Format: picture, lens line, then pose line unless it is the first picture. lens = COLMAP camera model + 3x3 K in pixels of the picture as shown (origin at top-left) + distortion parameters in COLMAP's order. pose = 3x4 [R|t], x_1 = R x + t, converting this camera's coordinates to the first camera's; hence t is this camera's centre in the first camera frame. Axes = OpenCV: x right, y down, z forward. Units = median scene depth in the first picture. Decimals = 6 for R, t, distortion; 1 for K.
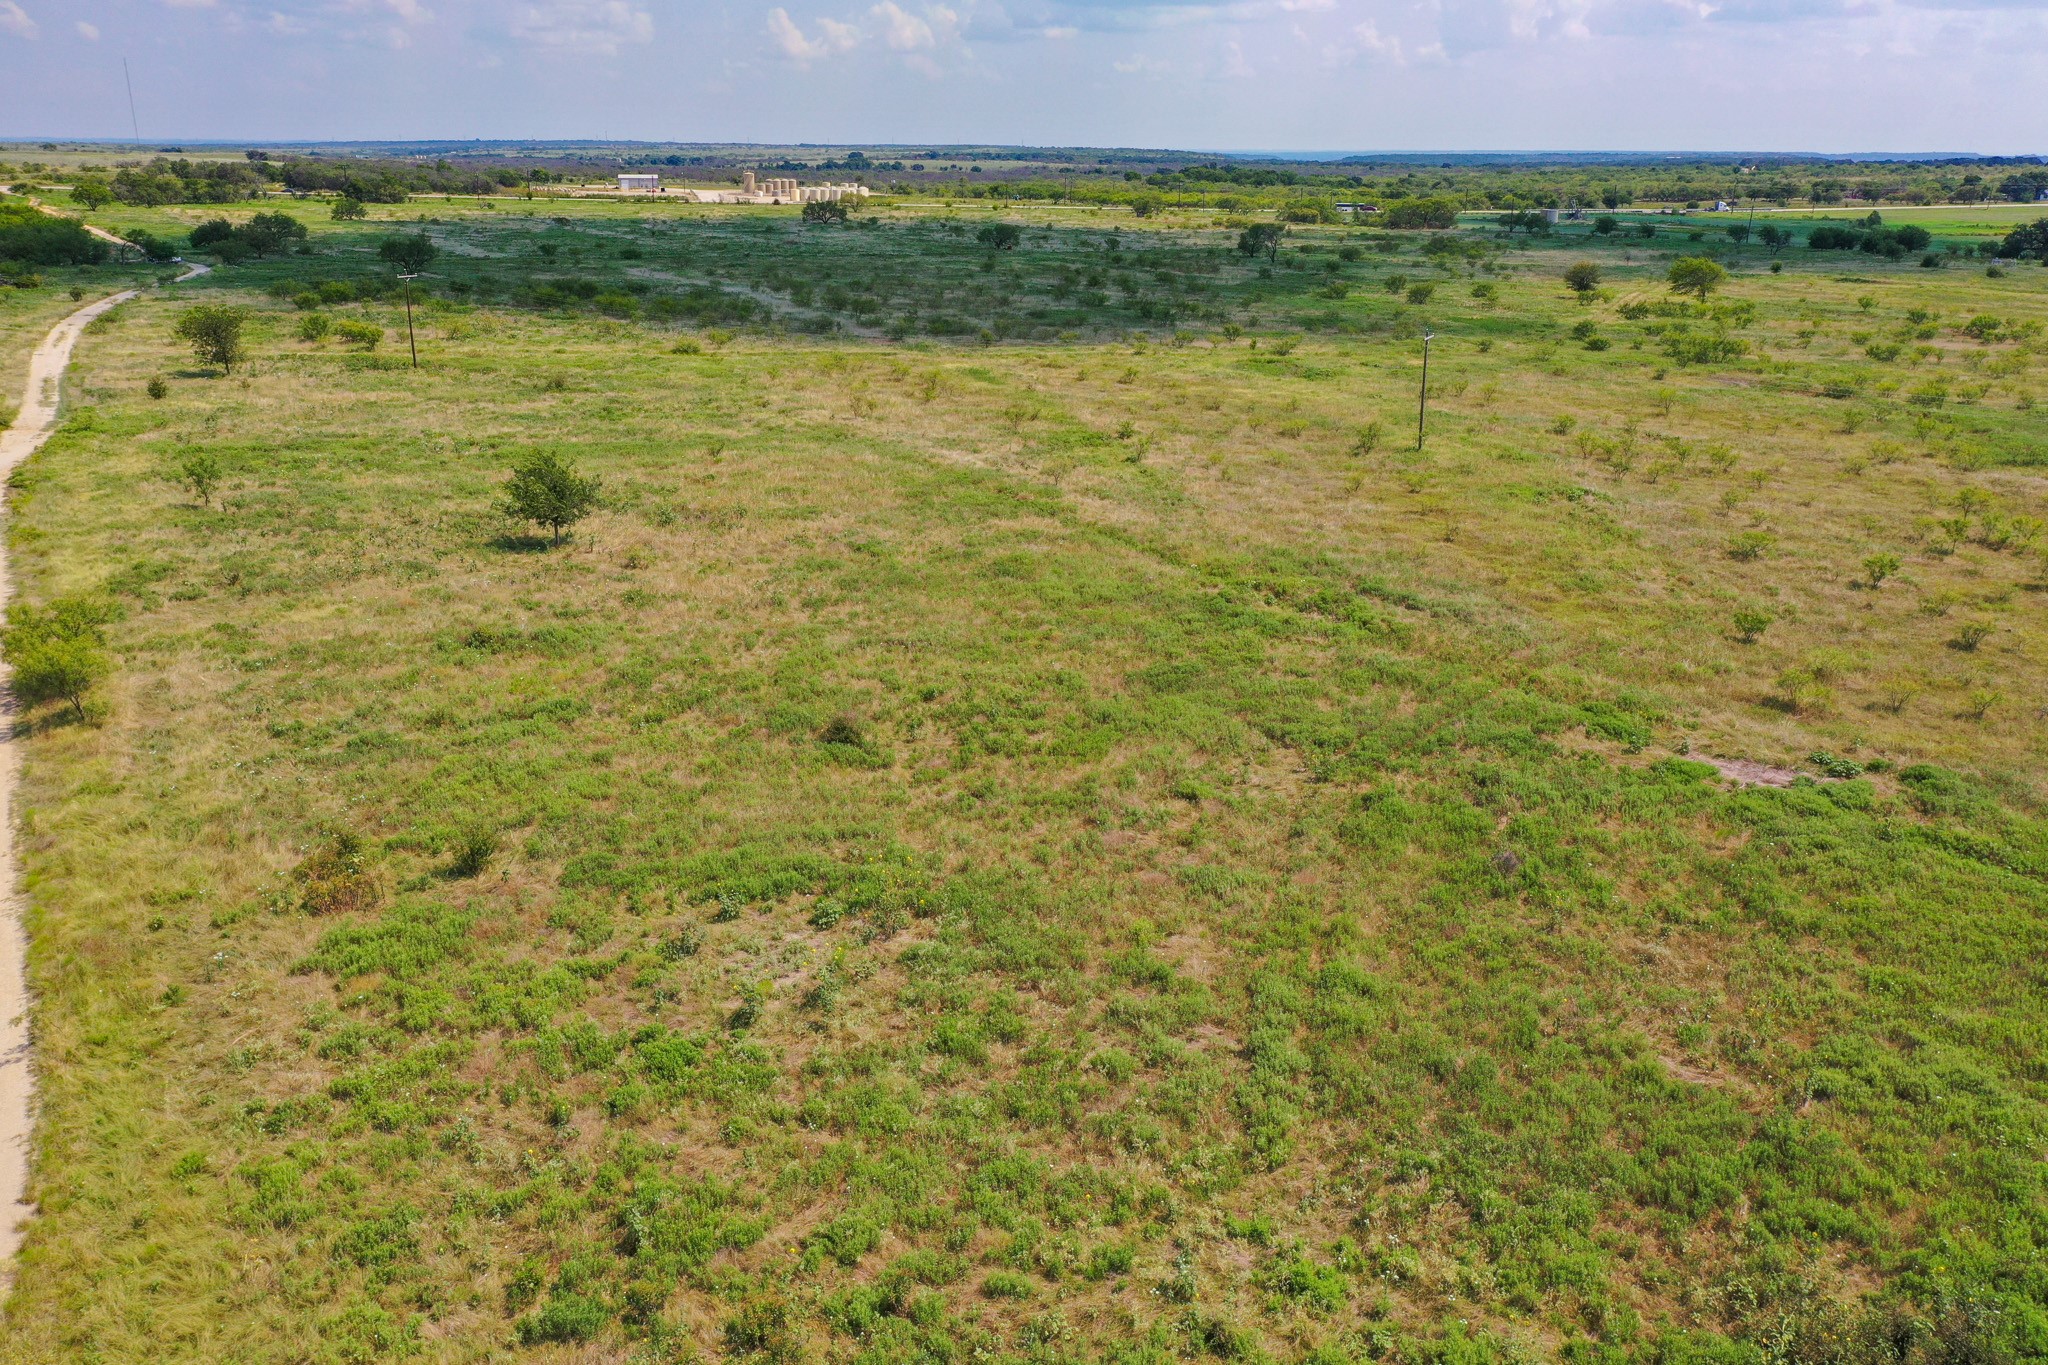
lens RADIAL K [[1601.9, 0, 1037.9], [0, 1601.9, 676.2], [0, 0, 1]] dist [0.008393, 0.000805]
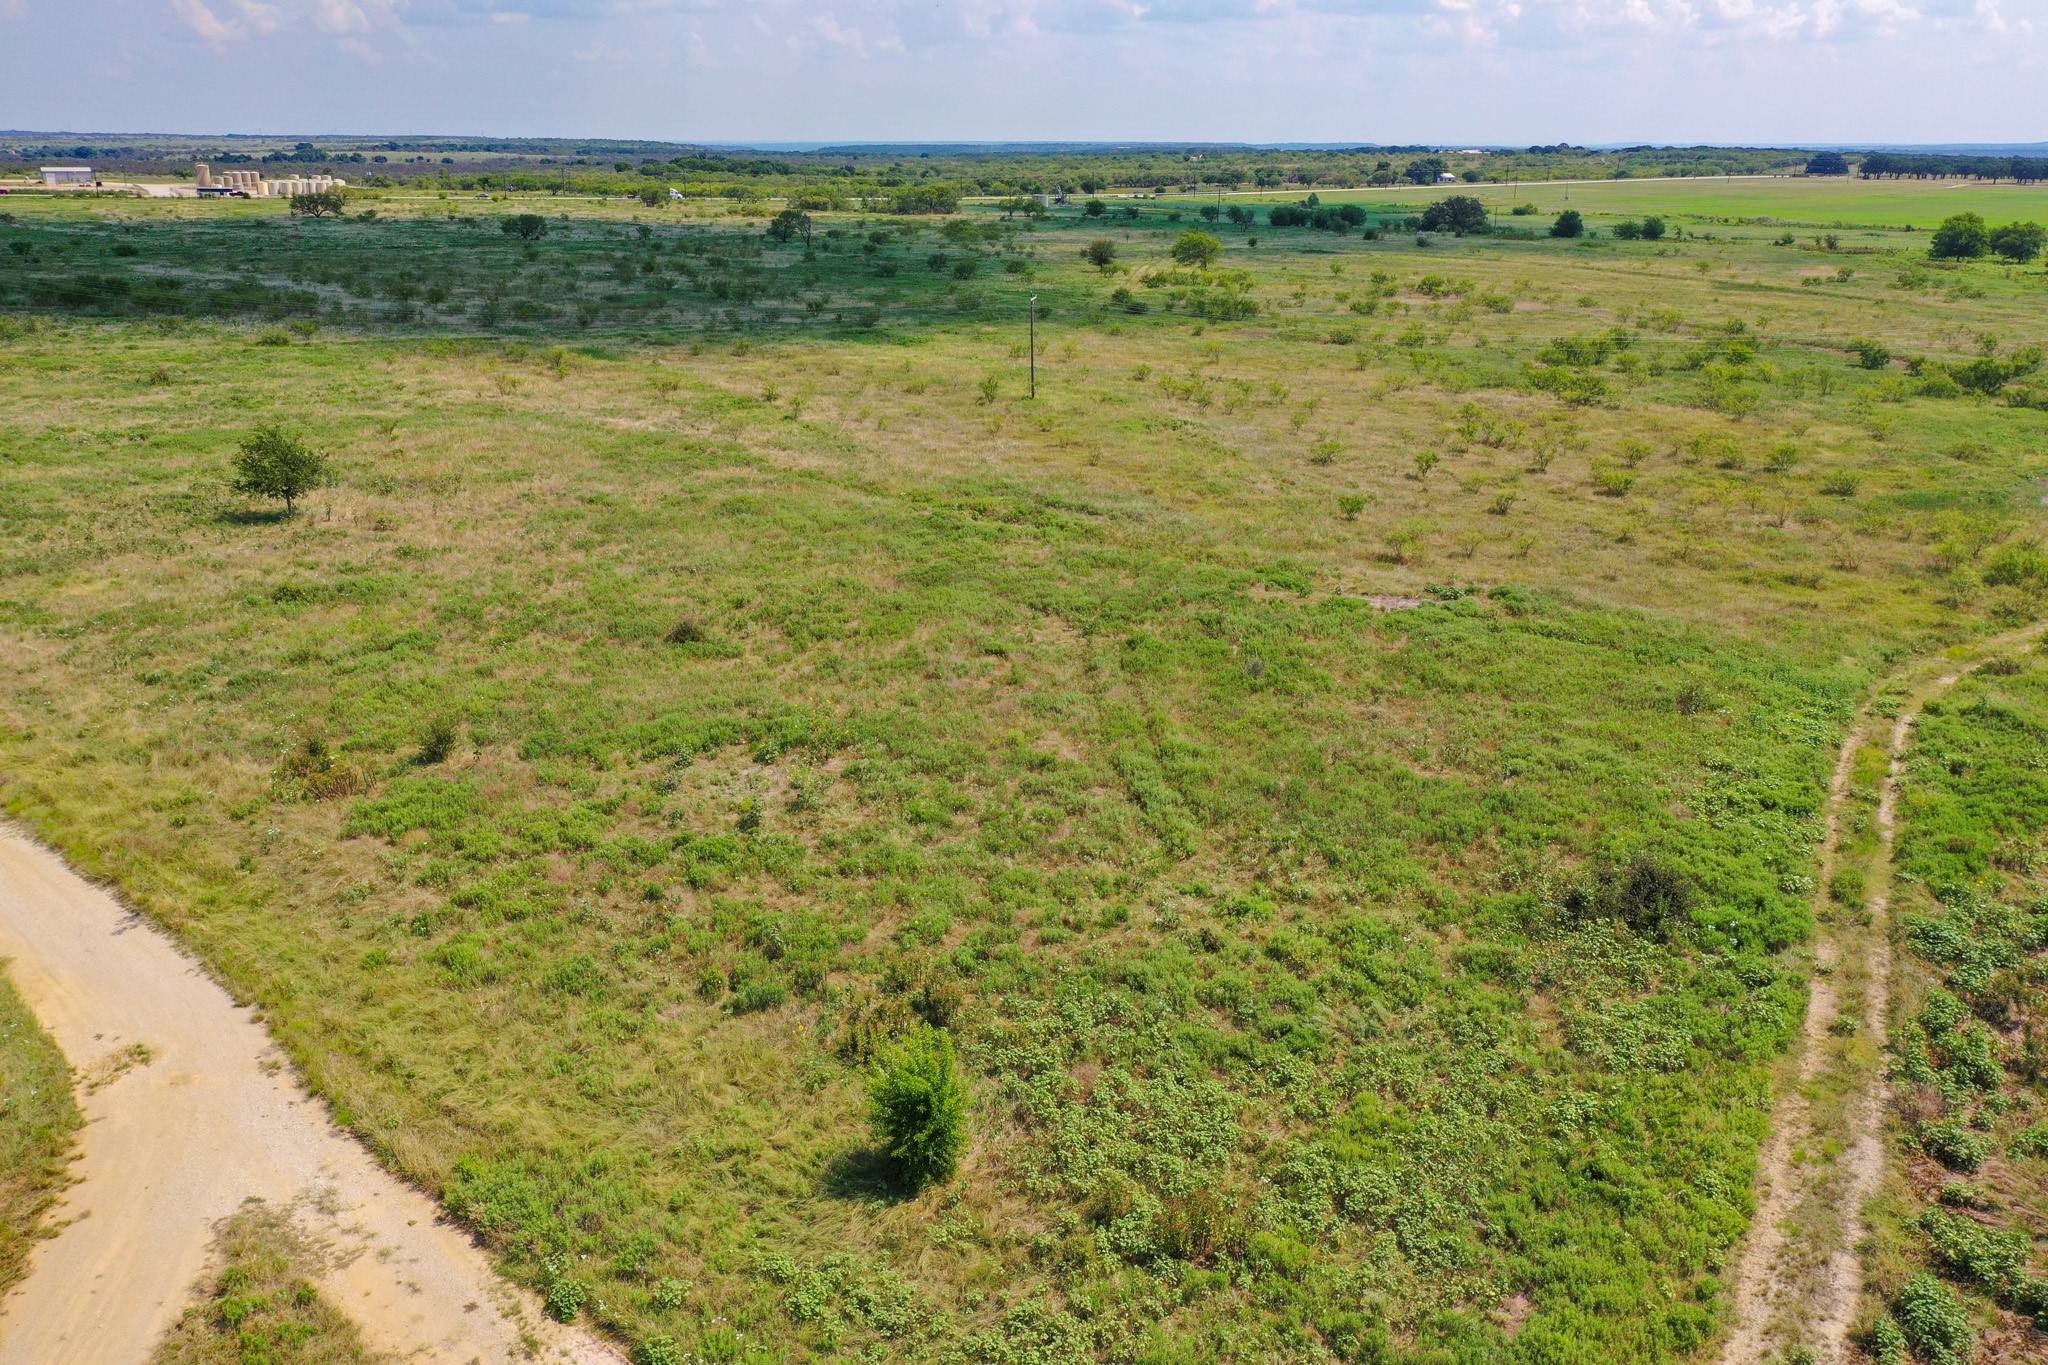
lens RADIAL K [[1601.9, 0, 1008.7], [0, 1601.9, 689.6], [0, 0, 1]] dist [0.008393, 0.000805]
pose [[0.955414, -0.097654, 0.278654, -0.147166], [0.094274, 0.995219, 0.025539, 0.043759], [-0.279815, 0.001869, 0.960052, -0.114212]]
